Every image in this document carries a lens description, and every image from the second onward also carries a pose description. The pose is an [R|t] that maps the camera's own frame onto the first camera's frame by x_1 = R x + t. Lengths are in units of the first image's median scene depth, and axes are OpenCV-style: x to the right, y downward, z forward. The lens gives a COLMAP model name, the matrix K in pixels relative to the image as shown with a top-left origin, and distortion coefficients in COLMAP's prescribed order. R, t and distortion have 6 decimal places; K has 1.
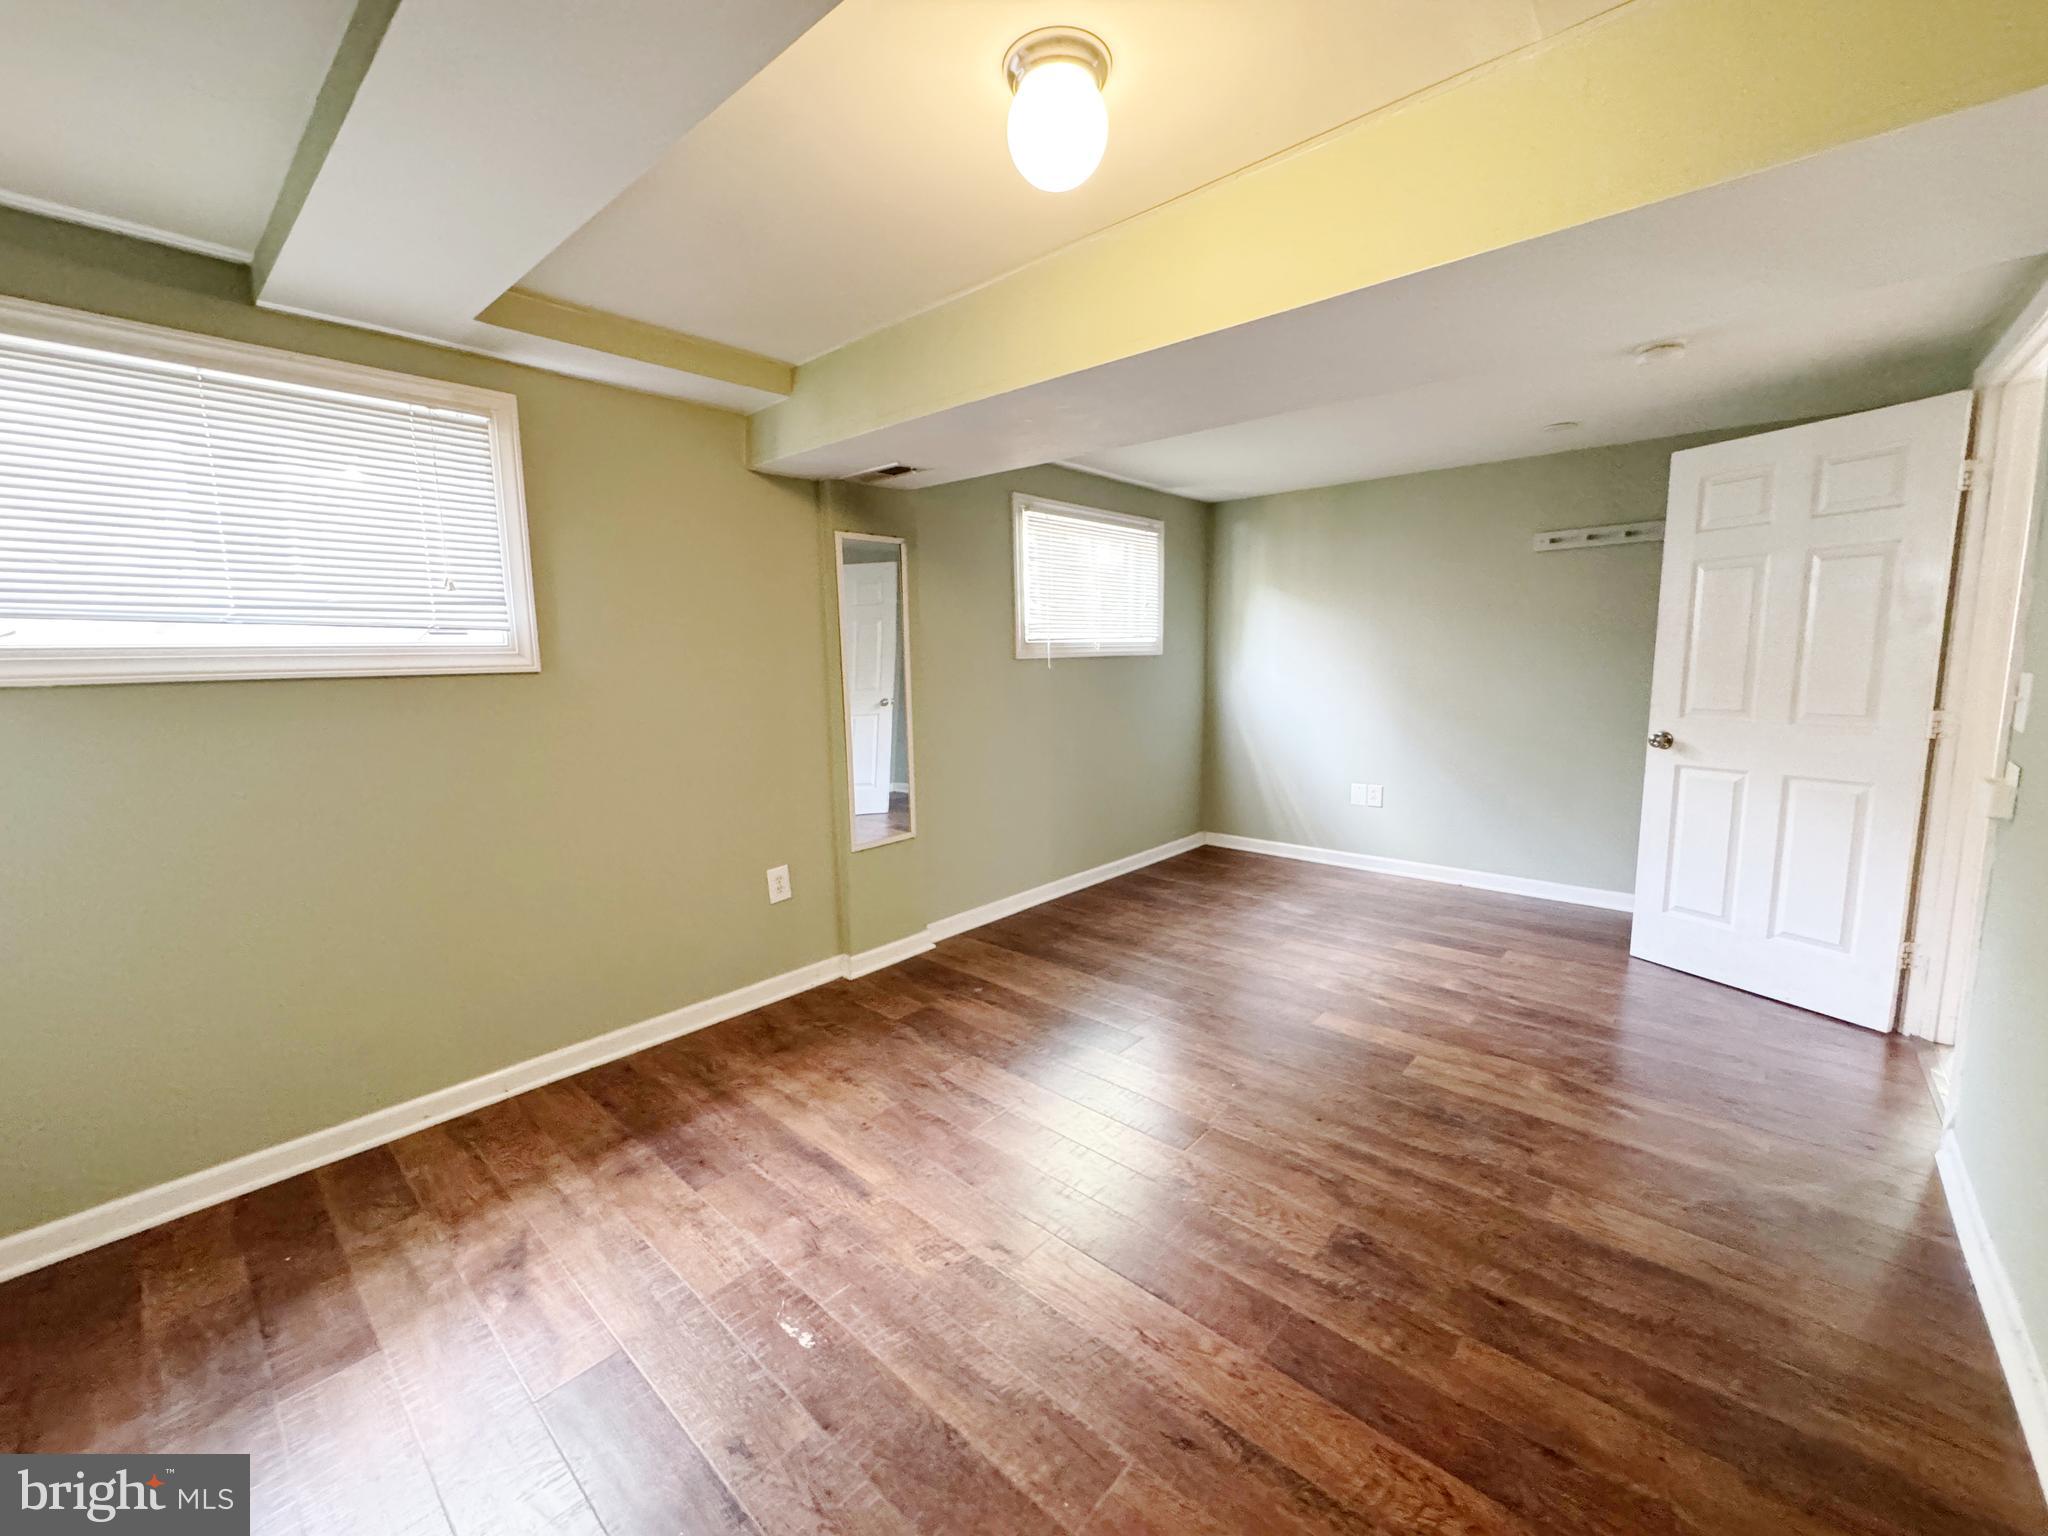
lens RADIAL K [[816.2, 0, 1022.5], [0, 816.2, 764.2], [0, 0, 1]] dist [-0.004167, 0.000605]
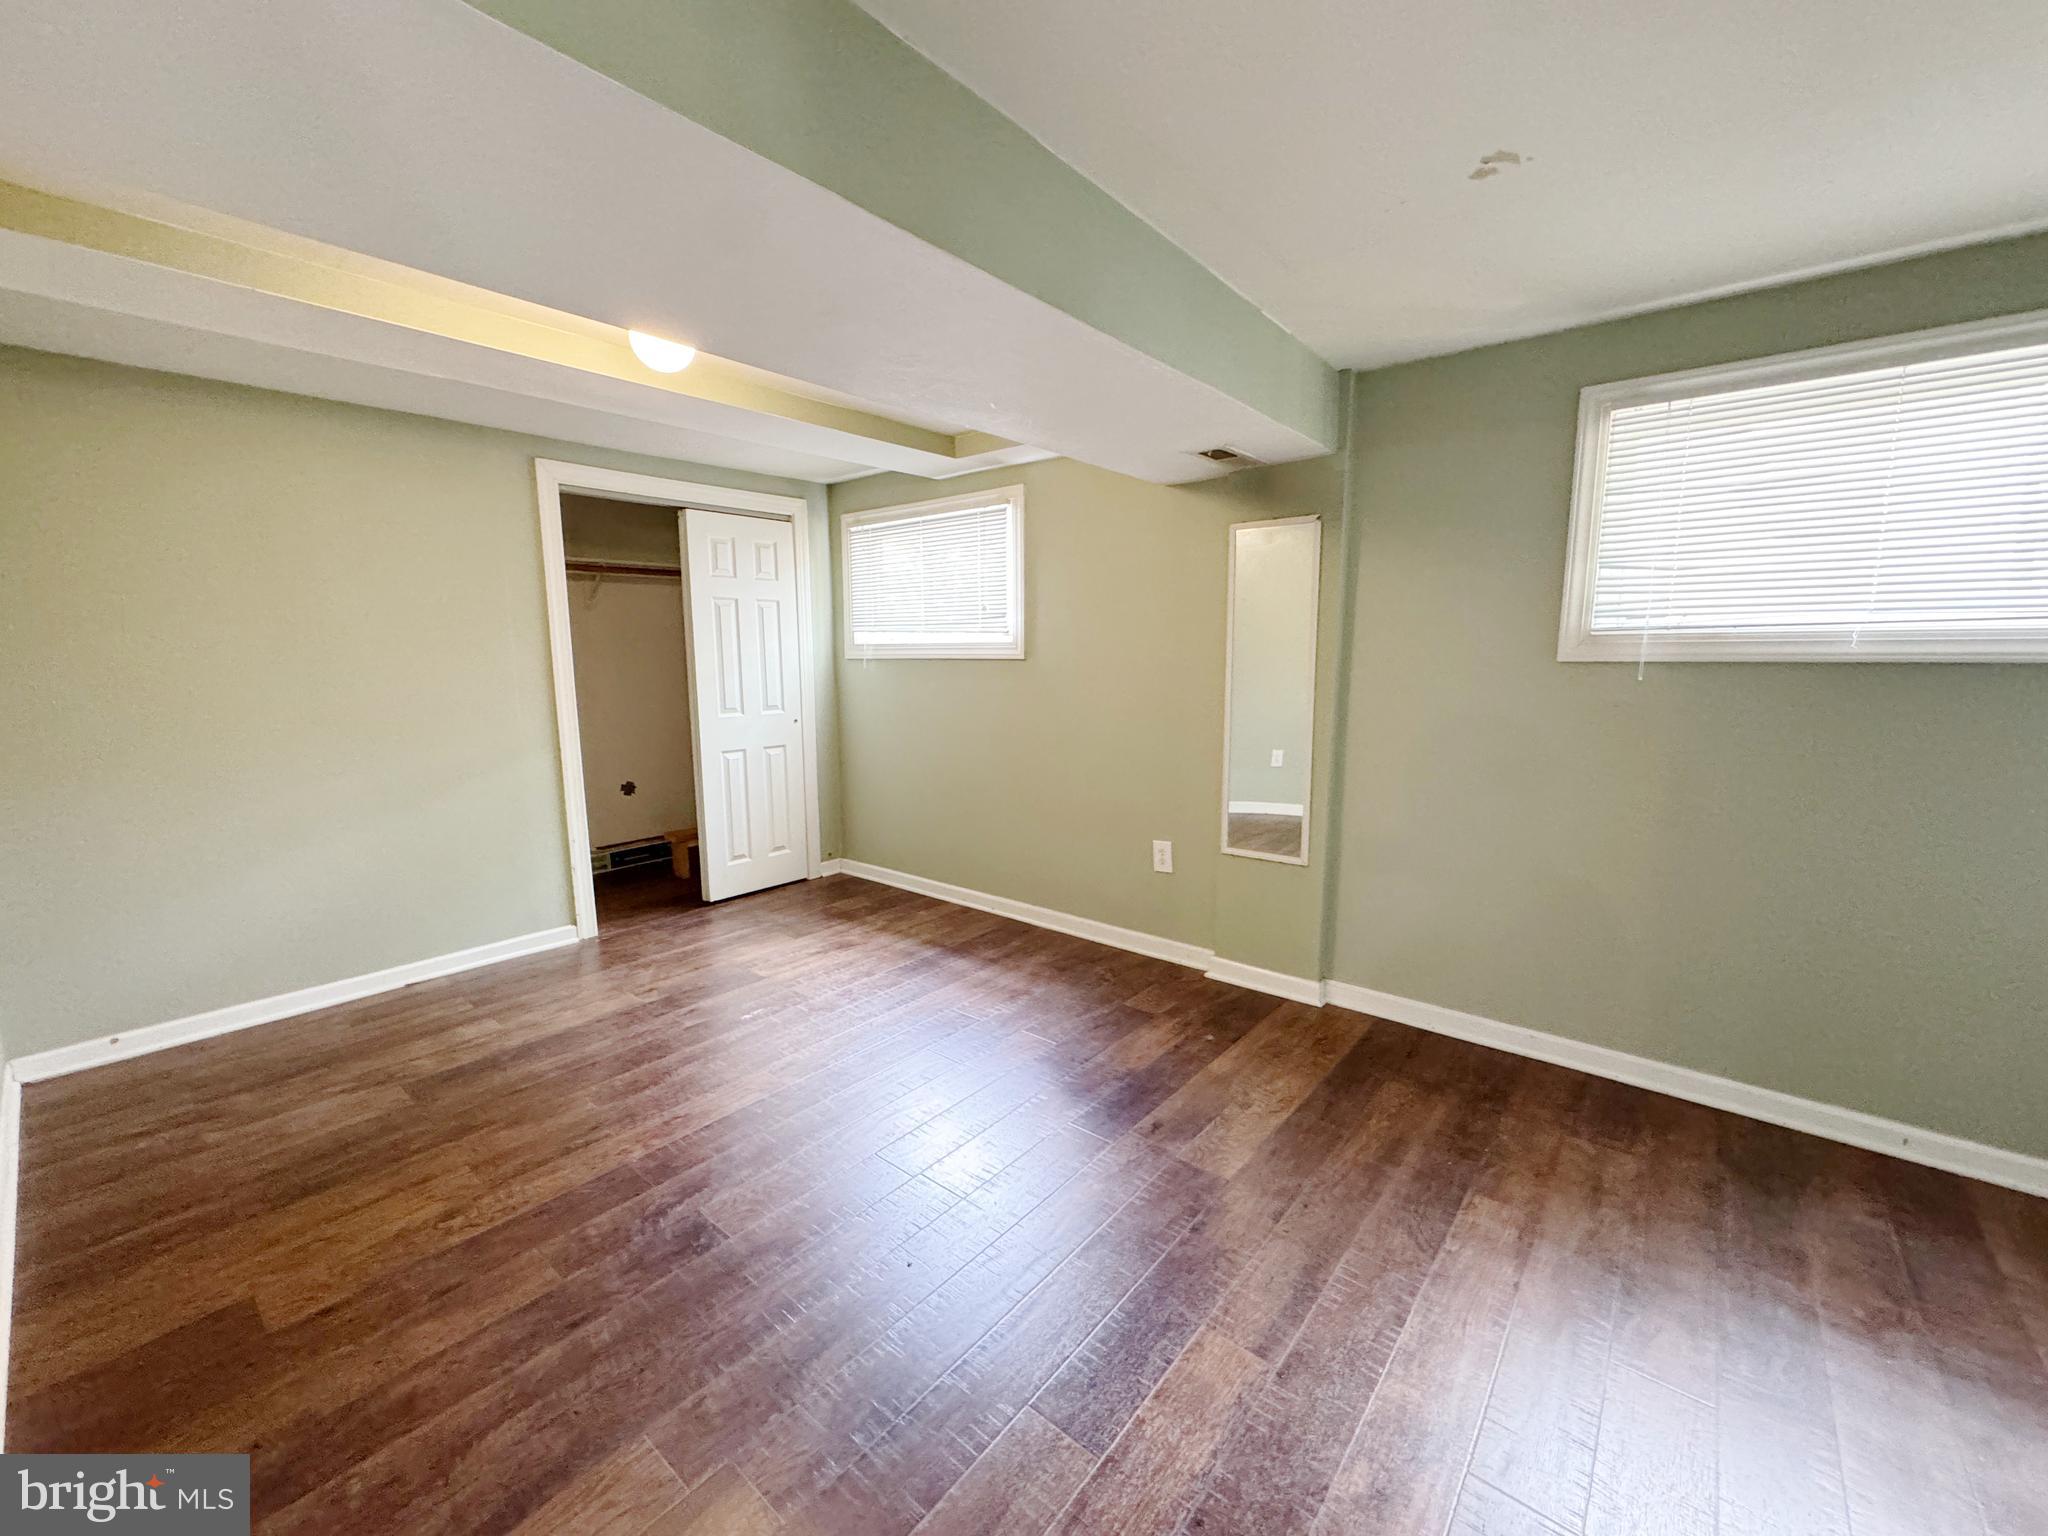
lens RADIAL K [[816.2, 0, 1022.5], [0, 816.2, 764.2], [0, 0, 1]] dist [-0.004167, 0.000605]
pose [[0.038886, 0.155076, -0.987137, 1.175101], [-0.132535, 0.979957, 0.148727, -0.176598], [0.990415, 0.125046, 0.058659, 1.111765]]
